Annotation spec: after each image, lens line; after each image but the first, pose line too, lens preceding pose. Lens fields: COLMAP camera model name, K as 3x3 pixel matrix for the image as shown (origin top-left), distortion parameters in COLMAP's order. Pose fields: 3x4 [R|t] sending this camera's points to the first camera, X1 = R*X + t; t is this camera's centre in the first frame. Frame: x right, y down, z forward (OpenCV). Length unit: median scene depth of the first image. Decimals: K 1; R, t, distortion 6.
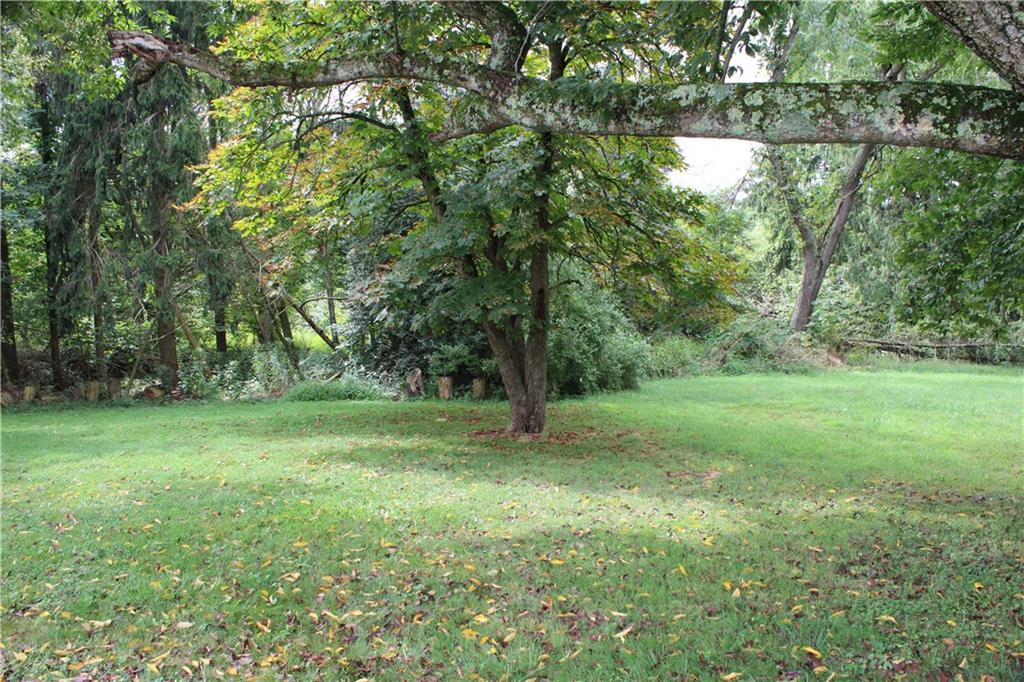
lens RADIAL K [[885.0, 0, 512.0], [0, 885.0, 341.0], [0, 0, 1]] dist [-0.159077, 0.148753]
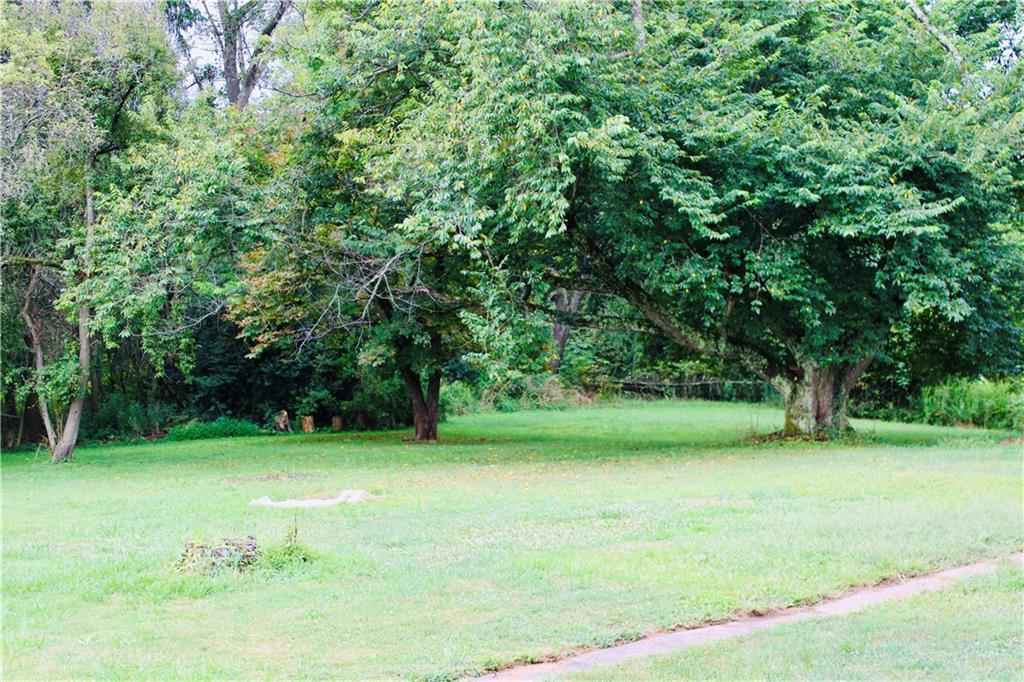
lens RADIAL K [[1582.4, 0, 509.8], [0, 1582.4, 305.9], [0, 0, 1]] dist [0.024322, -0.042305]
pose [[0.943169, -0.006596, 0.332249, -2.745433], [0.025552, 0.998283, -0.052717, 0.047799], [-0.331331, 0.058211, 0.941717, -6.175285]]
